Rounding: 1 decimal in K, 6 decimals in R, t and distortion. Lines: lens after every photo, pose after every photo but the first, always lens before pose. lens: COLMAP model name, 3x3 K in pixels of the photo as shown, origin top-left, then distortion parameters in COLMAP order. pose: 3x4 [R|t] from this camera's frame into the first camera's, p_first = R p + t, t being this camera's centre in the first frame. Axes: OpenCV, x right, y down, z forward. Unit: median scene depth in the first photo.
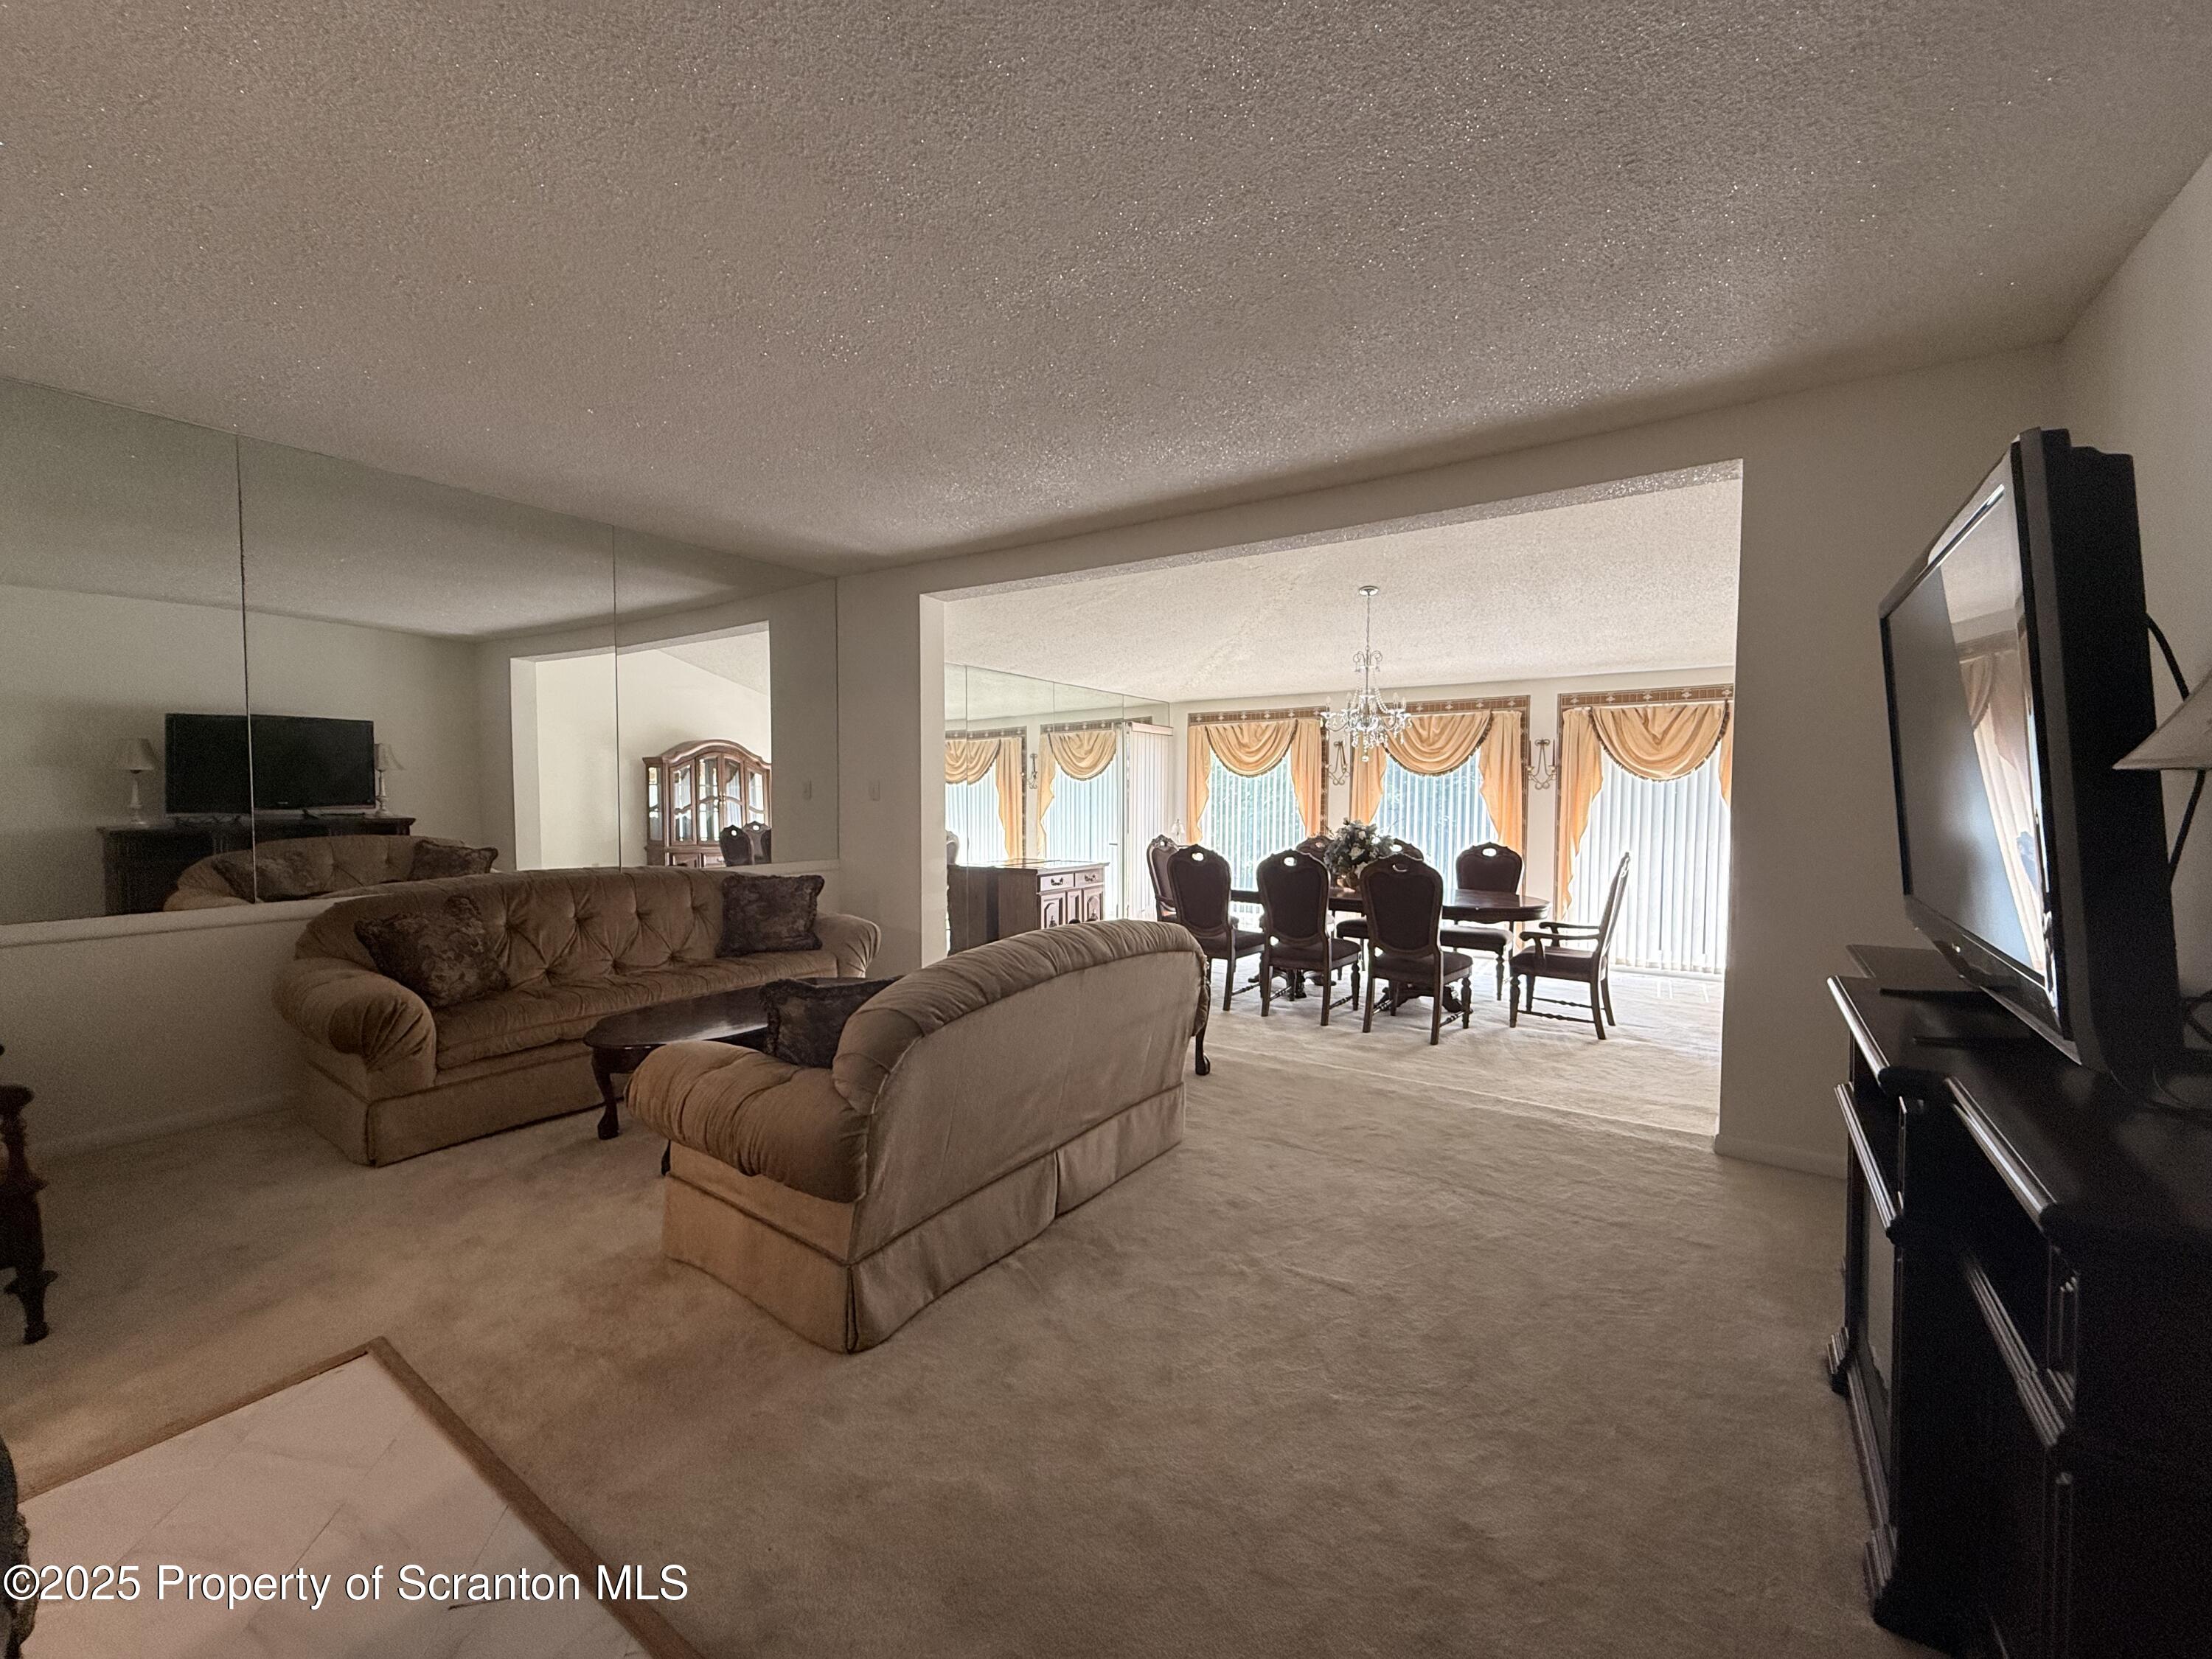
lens RADIAL K [[880.1, 0, 1103.2], [0, 880.1, 835.0], [0, 0, 1]] dist [0.000497, -0.000361]
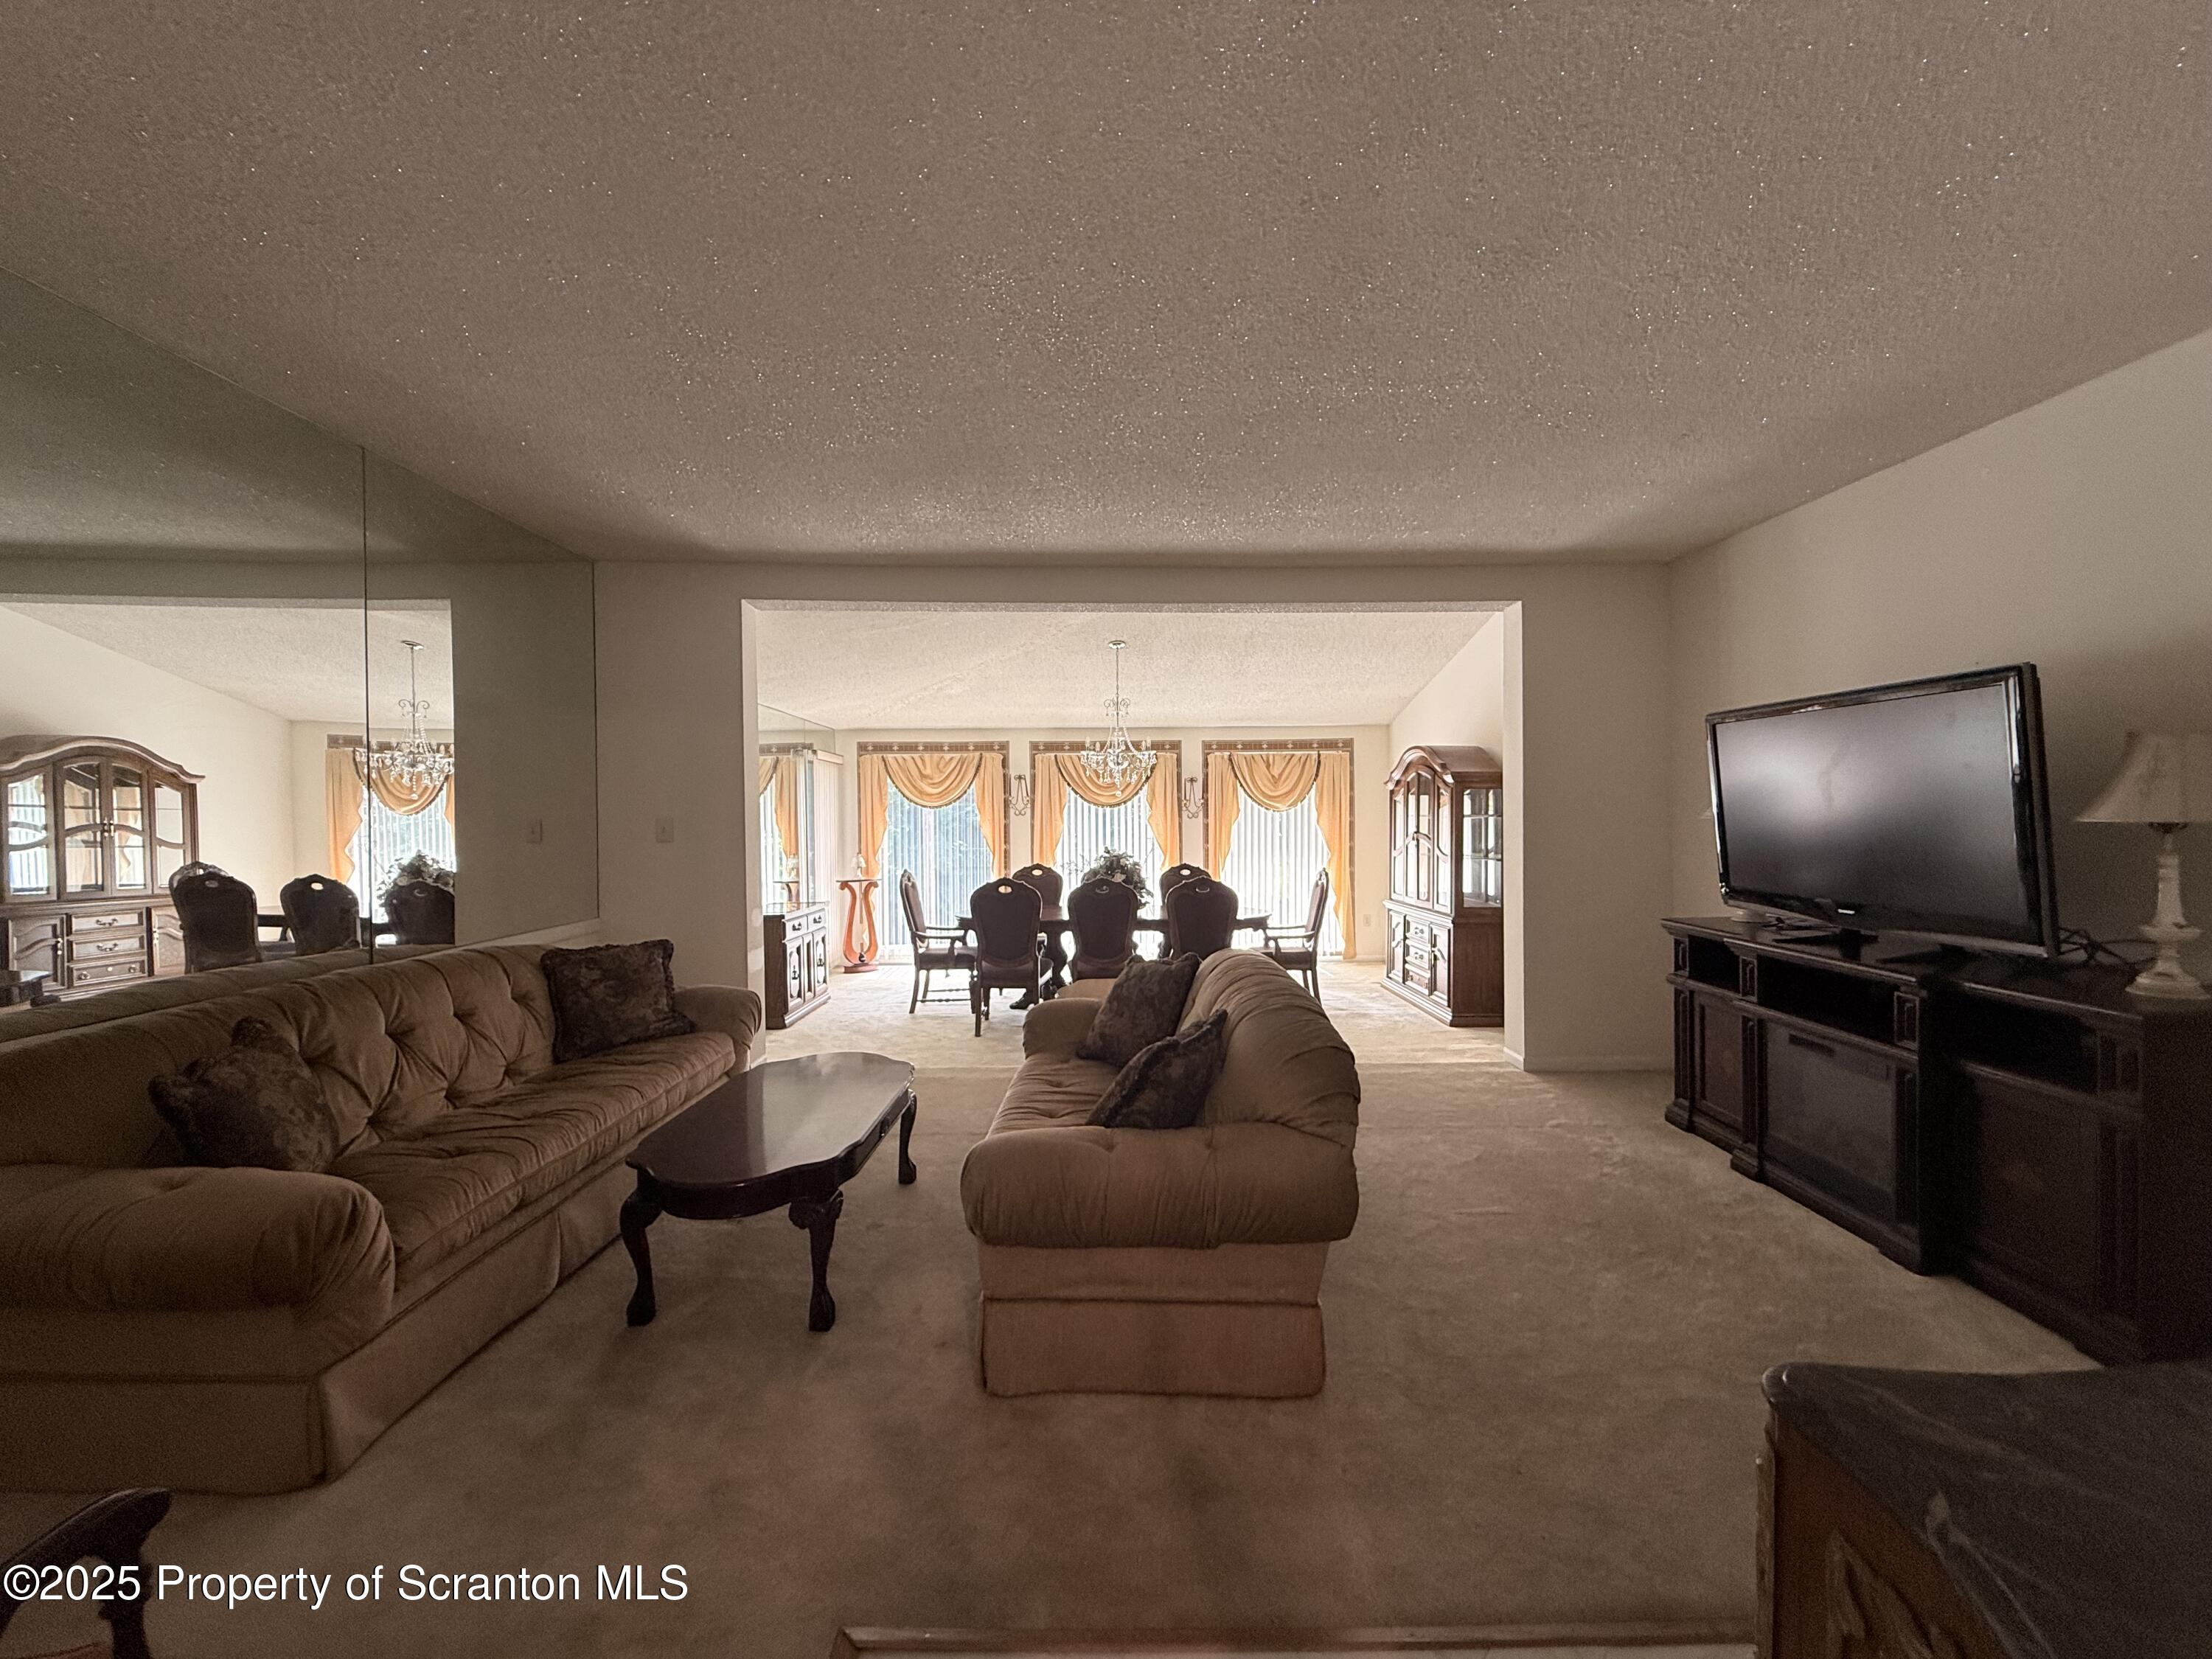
lens RADIAL K [[880.1, 0, 1116.3], [0, 880.1, 831.2], [0, 0, 1]] dist [0.000497, -0.000361]
pose [[0.817186, -0.017547, 0.576106, -0.308258], [0.036707, 0.999092, -0.021636, -0.013216], [-0.575204, 0.038828, 0.817088, 0.080698]]
